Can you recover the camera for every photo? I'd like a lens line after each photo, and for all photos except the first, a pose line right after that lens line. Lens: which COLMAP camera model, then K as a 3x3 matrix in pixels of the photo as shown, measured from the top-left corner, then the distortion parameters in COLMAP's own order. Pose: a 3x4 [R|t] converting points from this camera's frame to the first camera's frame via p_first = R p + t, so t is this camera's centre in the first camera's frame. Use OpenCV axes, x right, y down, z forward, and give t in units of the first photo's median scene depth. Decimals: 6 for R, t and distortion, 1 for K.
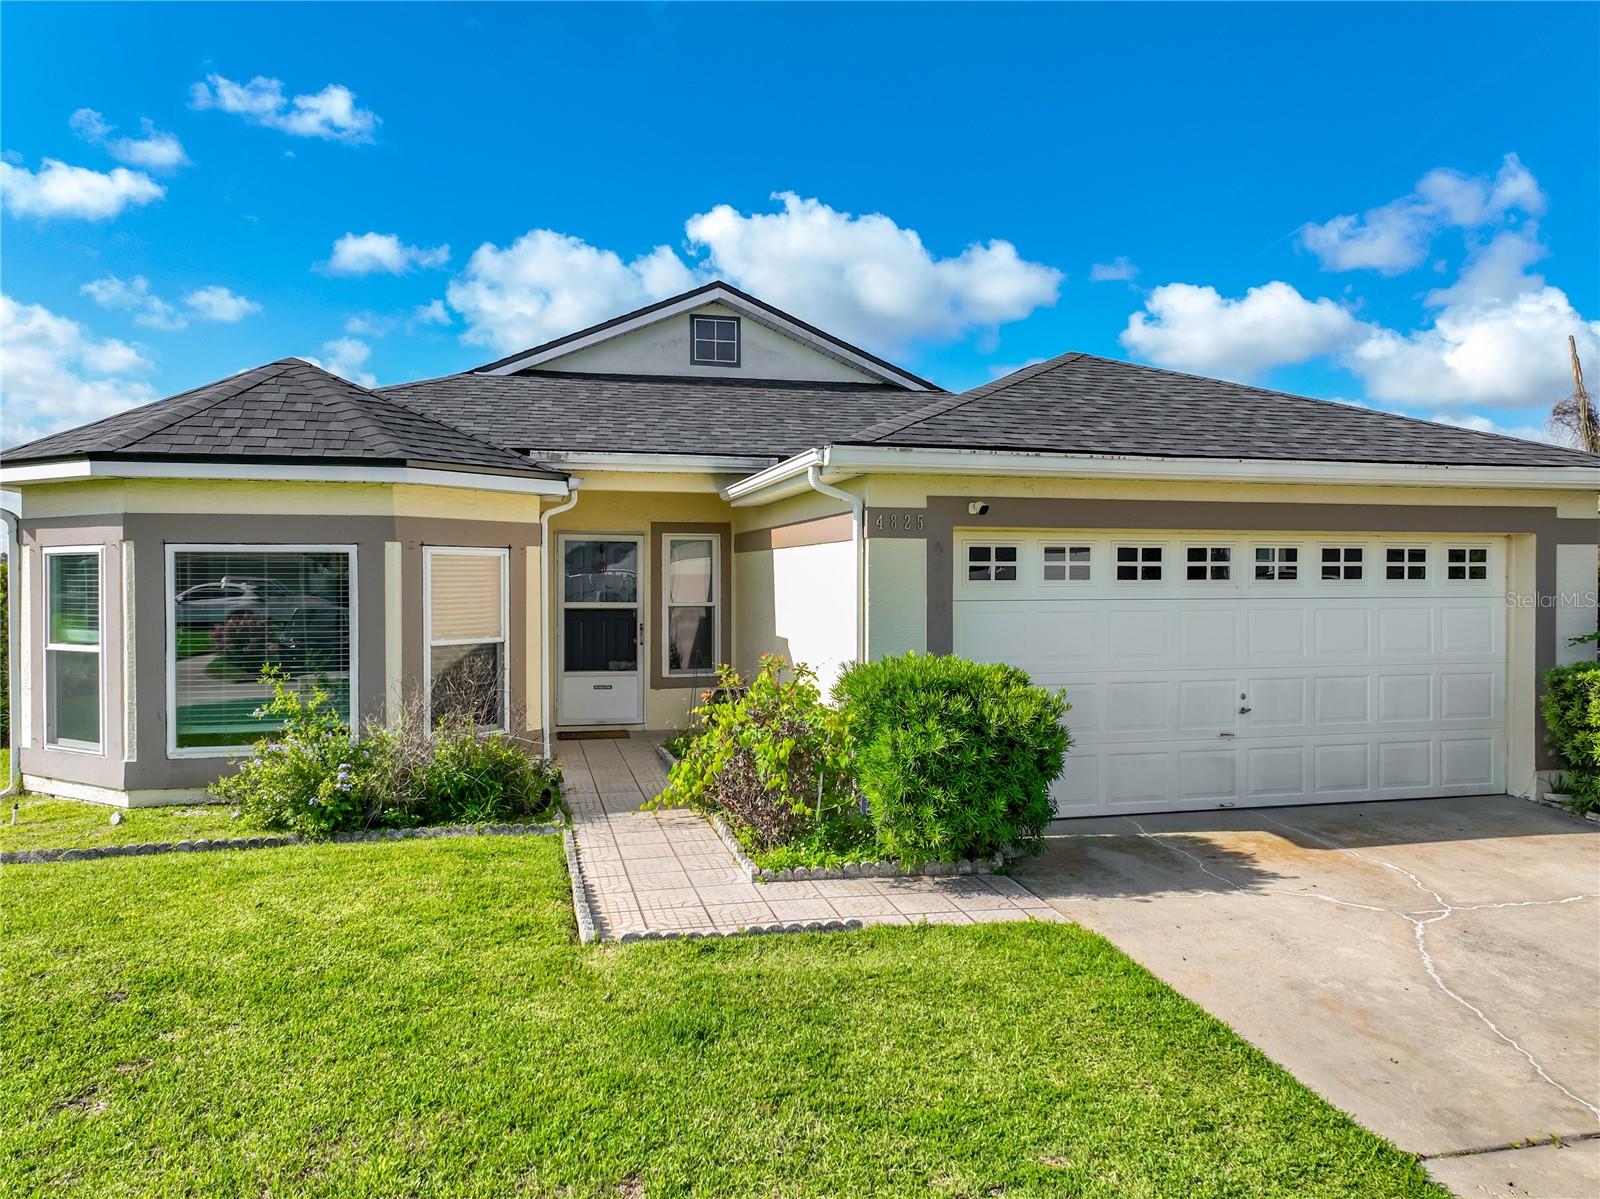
lens RADIAL K [[1135.8, 0, 803.2], [0, 1135.8, 599.4], [0, 0, 1]] dist [-0.002011, 0.013198]
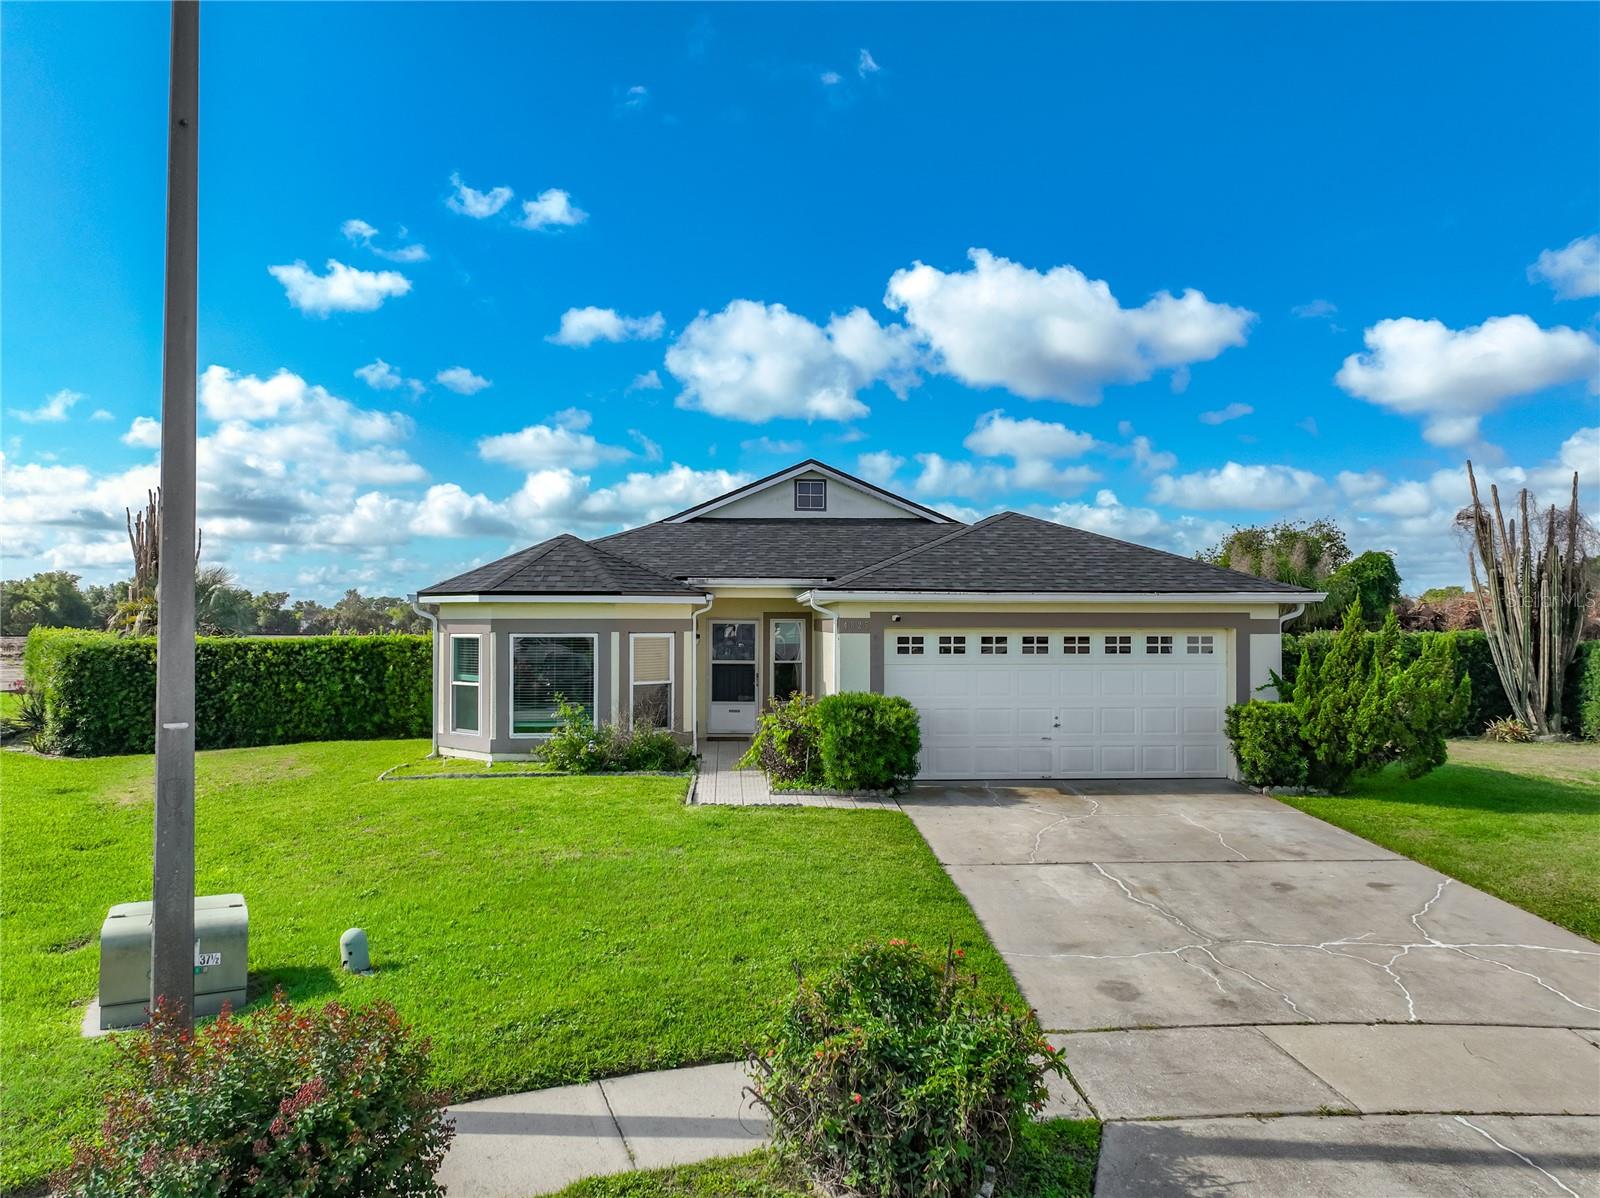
lens RADIAL K [[1135.8, 0, 779.5], [0, 1135.8, 628.8], [0, 0, 1]] dist [-0.002011, 0.013198]
pose [[0.980291, 0.002194, -0.197545, 0.307941], [-0.005052, 0.999890, -0.013966, -0.029858], [0.197492, 0.014688, 0.980194, -0.872001]]
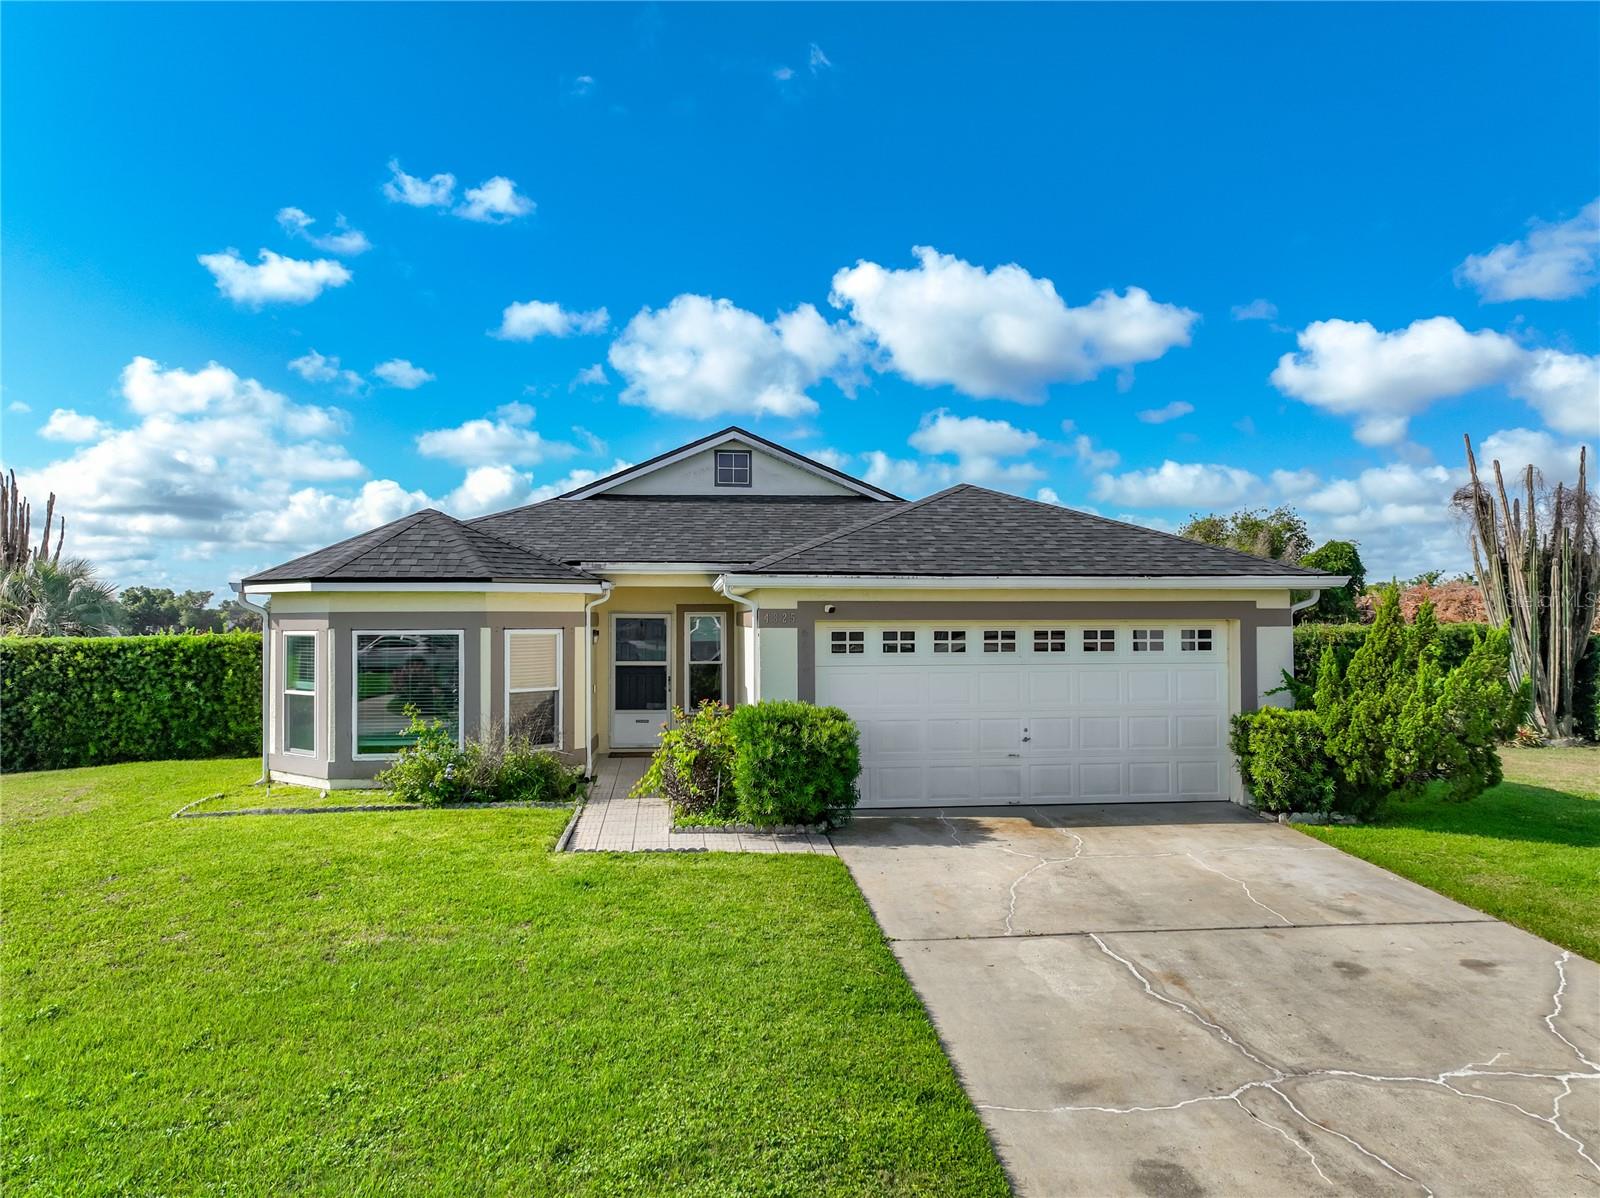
lens RADIAL K [[1135.8, 0, 792.0], [0, 1135.8, 606.1], [0, 0, 1]] dist [-0.002011, 0.013198]
pose [[0.989830, -0.004574, -0.142185, 0.290882], [-0.000042, 0.999474, -0.032443, -0.028800], [0.142258, 0.032119, 0.989308, -0.516091]]
